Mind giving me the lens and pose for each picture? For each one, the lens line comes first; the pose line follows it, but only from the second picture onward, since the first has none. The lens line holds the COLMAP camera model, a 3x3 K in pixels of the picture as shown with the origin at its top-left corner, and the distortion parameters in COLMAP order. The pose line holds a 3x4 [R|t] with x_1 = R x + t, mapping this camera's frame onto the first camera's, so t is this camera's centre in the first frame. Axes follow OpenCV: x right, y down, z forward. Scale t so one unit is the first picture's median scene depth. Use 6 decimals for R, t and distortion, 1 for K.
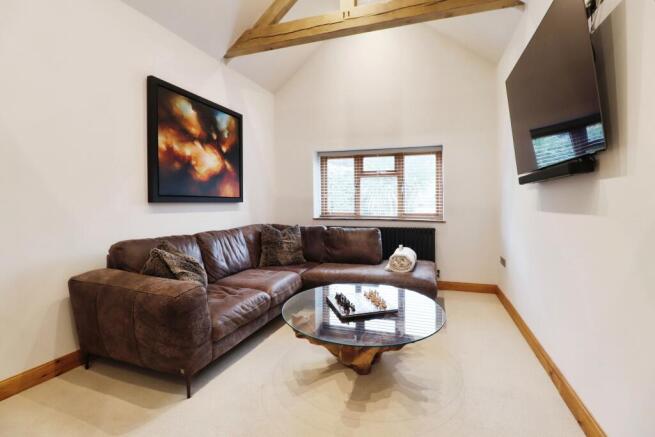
lens RADIAL K [[313.9, 0, 324.9], [0, 313.9, 197.1], [0, 0, 1]] dist [-0.002635, -0.001166]
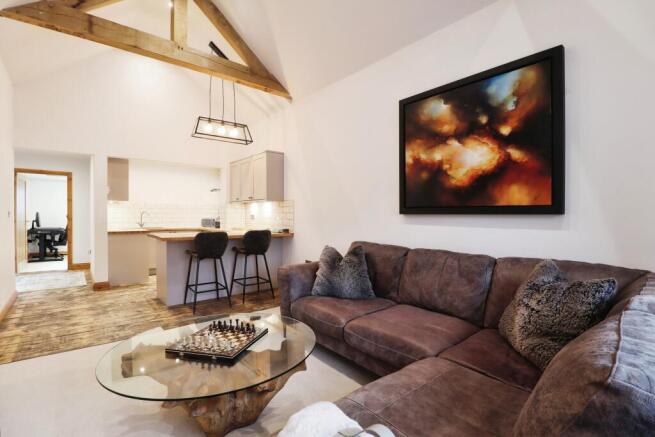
lens RADIAL K [[313.9, 0, 326.2], [0, 313.9, 220.8], [0, 0, 1]] dist [-0.002635, -0.001166]
pose [[-0.507494, 0.004586, -0.861643, 0.456656], [0.000578, 0.999987, 0.004982, 0.029173], [0.861655, 0.002030, -0.507490, 1.127075]]
